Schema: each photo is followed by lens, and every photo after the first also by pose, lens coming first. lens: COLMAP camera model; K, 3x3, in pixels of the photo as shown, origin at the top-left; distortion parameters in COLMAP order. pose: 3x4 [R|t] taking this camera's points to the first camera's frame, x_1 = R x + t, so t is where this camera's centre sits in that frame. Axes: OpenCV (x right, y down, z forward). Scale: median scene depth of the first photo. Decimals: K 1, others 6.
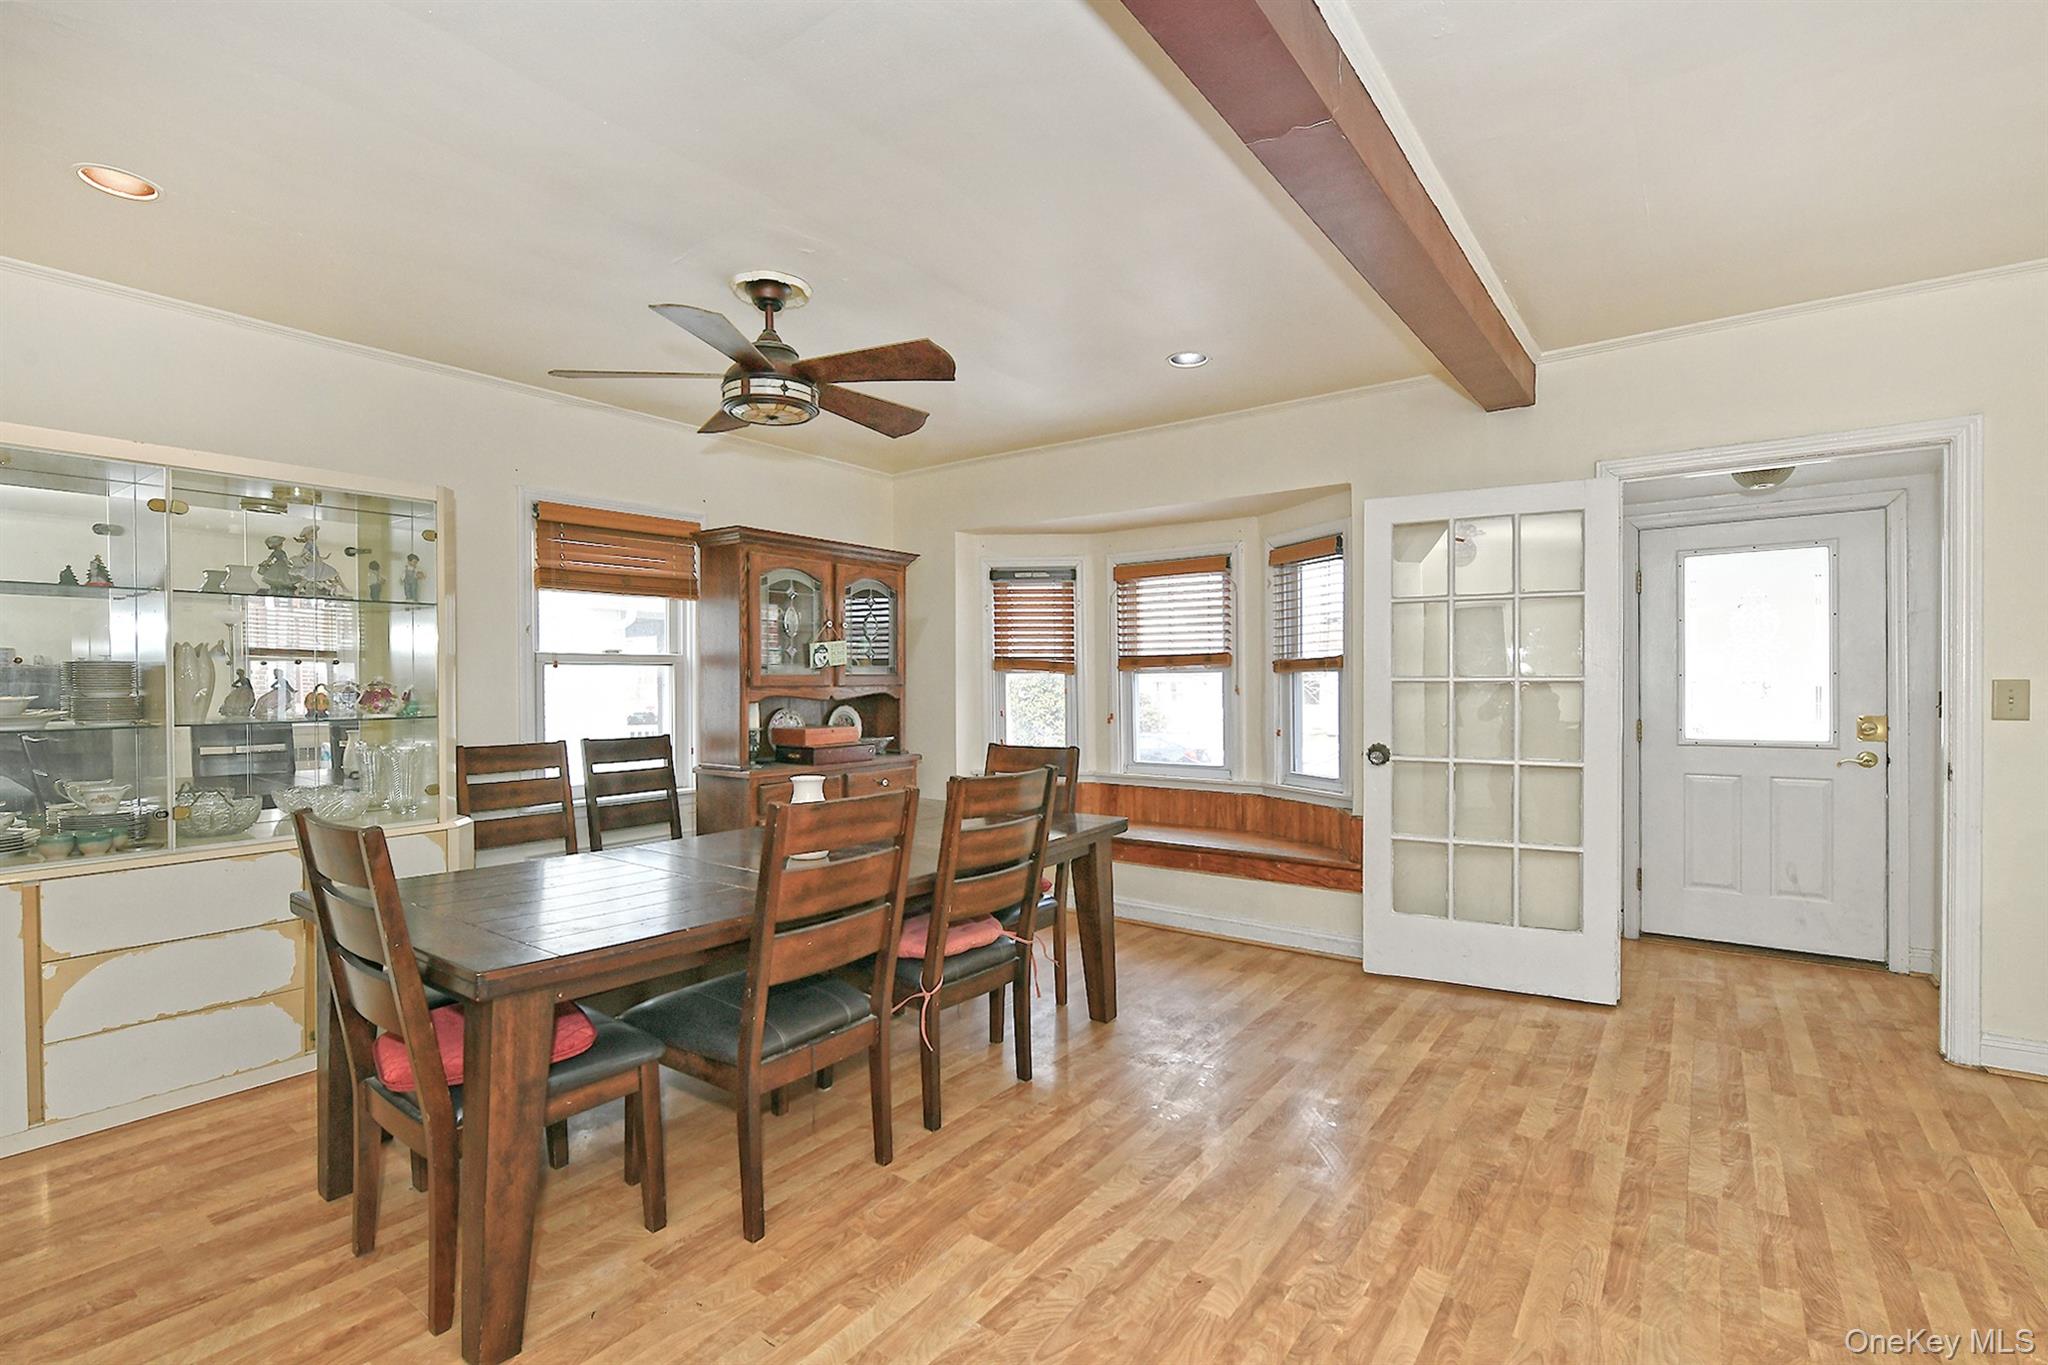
lens RADIAL K [[974.0, 0, 941.8], [0, 974.0, 692.5], [0, 0, 1]] dist [-0.004248, -0.000404]
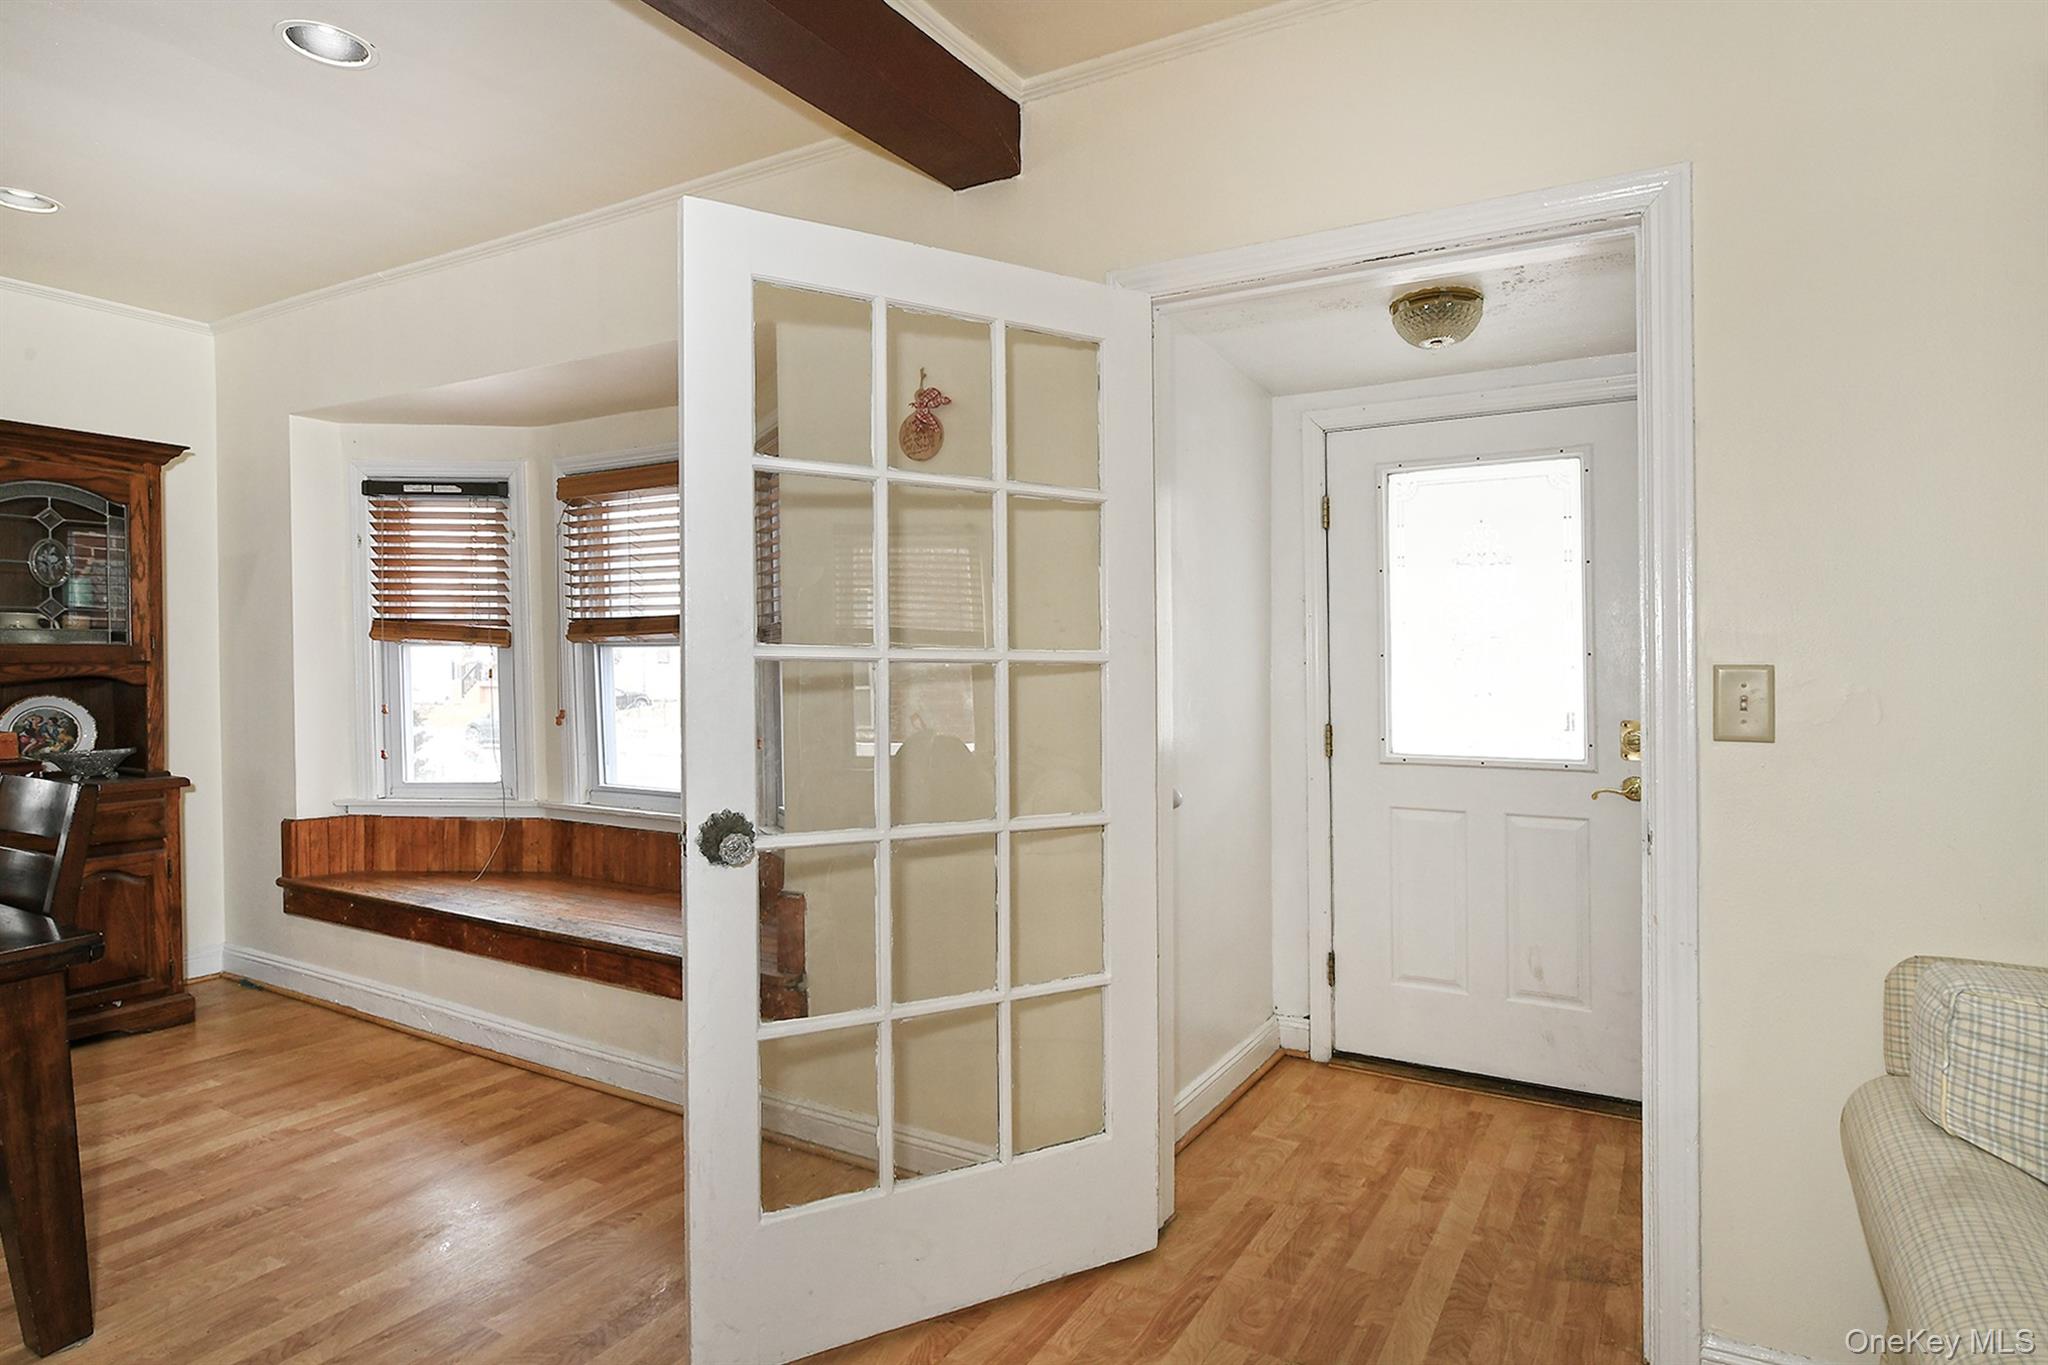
lens RADIAL K [[1120.9, 0, 942.4], [0, 1120.9, 659.5], [0, 0, 1]] dist [-0.001000, -0.002256]
pose [[0.995566, 0.008291, 0.093704, 0.462057], [-0.006959, 0.999870, -0.014534, -0.002635], [-0.093812, 0.013818, 0.995494, 0.329372]]
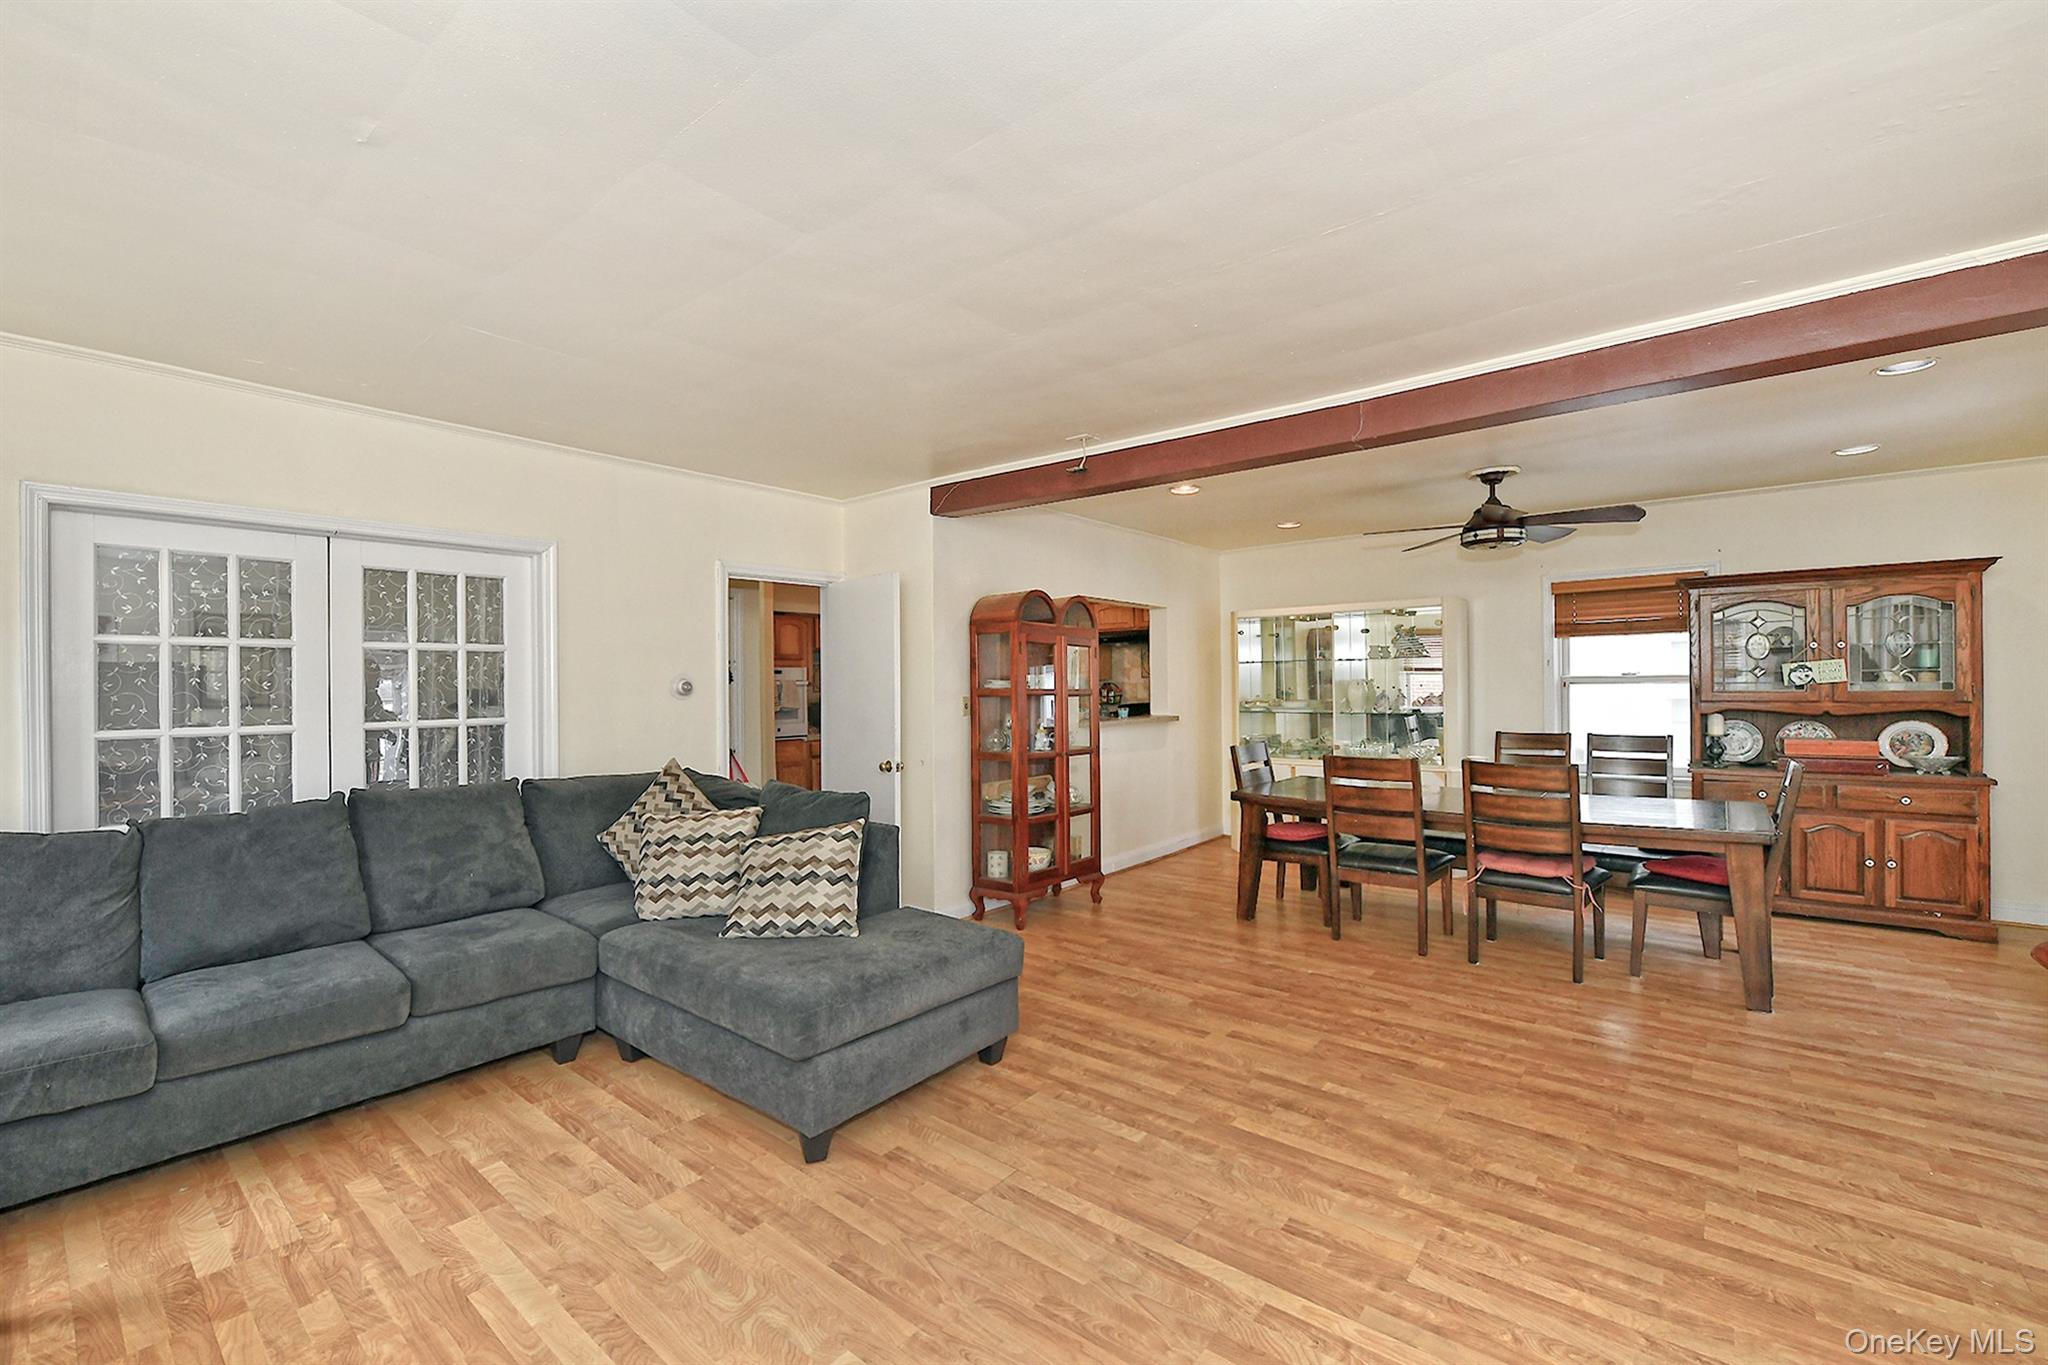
lens RADIAL K [[813.5, 0, 965.2], [0, 813.5, 696.1], [0, 0, 1]] dist [-0.011049, -0.000397]
pose [[-0.096427, 0.015517, -0.995219, 0.977869], [0.000518, 0.999879, 0.015539, -0.030536], [0.995340, 0.000983, -0.096424, 0.157366]]
